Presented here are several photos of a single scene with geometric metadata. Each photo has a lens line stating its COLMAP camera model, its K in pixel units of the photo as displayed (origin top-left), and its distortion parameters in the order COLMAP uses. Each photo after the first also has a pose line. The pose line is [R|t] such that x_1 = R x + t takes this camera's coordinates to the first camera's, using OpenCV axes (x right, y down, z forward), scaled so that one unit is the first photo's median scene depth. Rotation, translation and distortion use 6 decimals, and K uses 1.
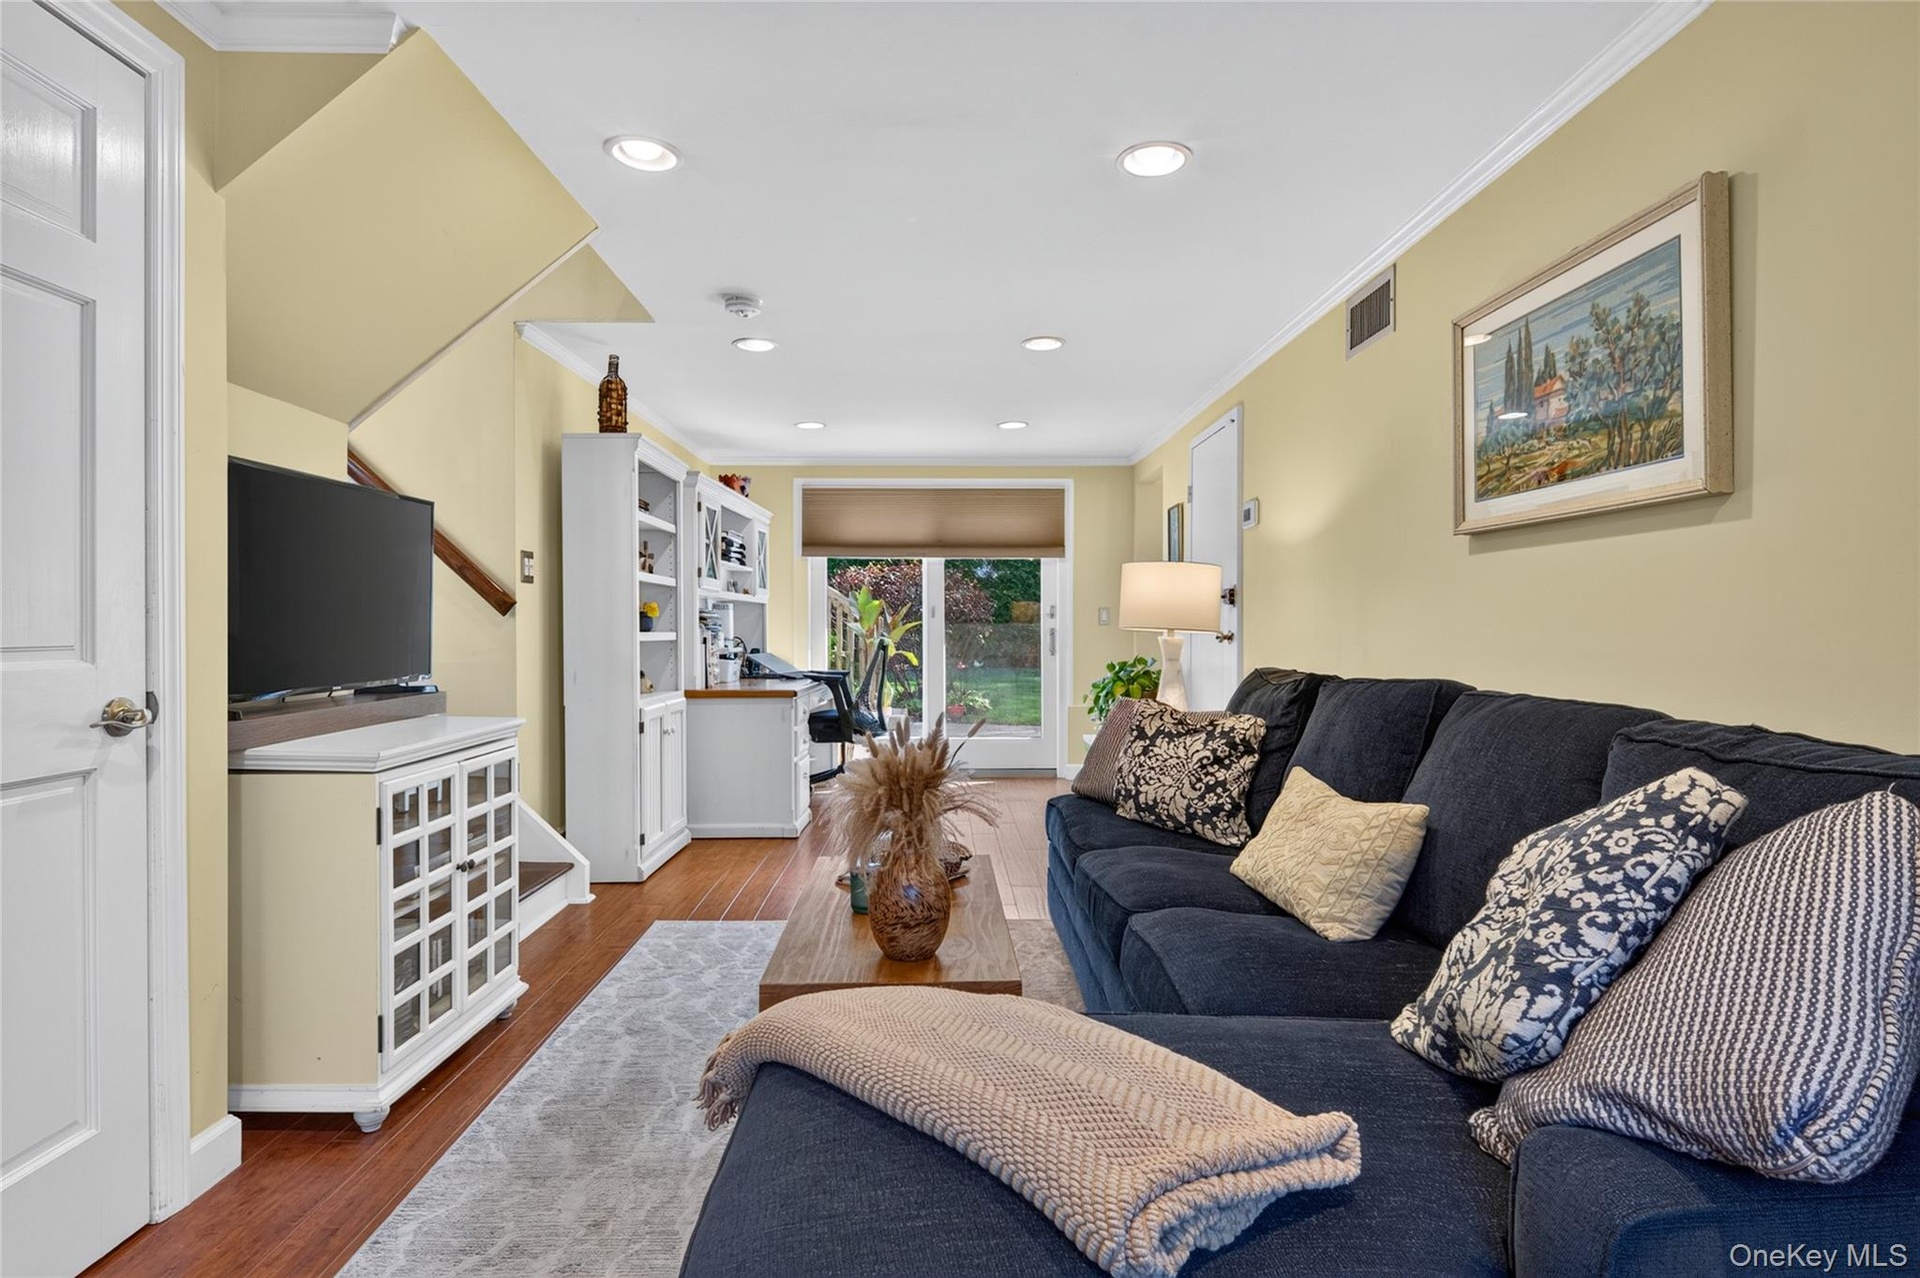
lens RADIAL K [[979.4, 0, 960.0], [0, 979.4, 639.0], [0, 0, 1]] dist [-0.000166, 0.000004]
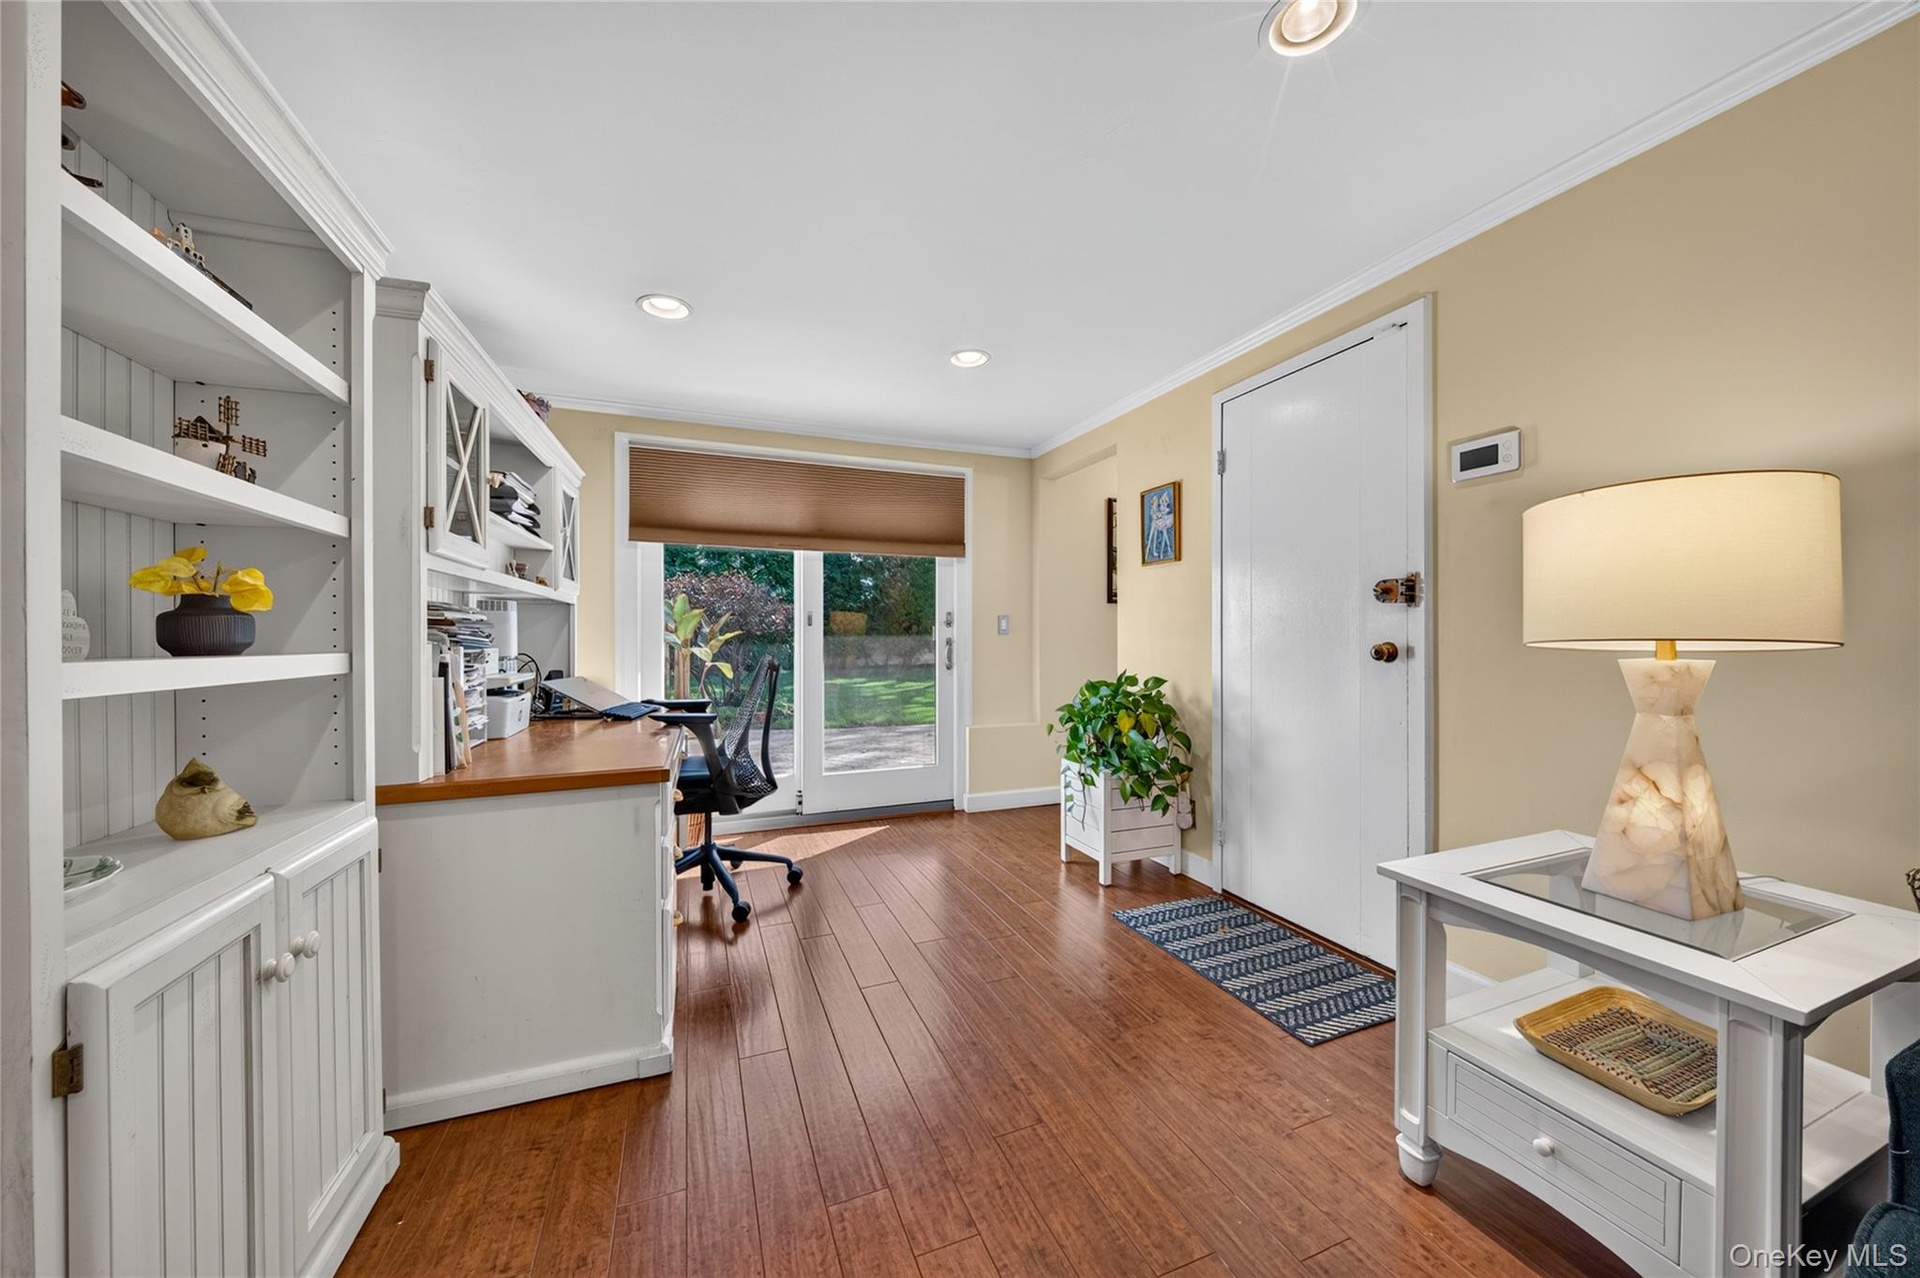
lens RADIAL K [[657.0, 0, 960.0], [0, 657.0, 639.0], [0, 0, 1]] dist [-0.026856, -0.000078]
pose [[0.934408, -0.003187, 0.356190, -0.110054], [0.006309, 0.999951, -0.007604, -0.006716], [-0.356148, 0.009352, 0.934383, 0.490078]]
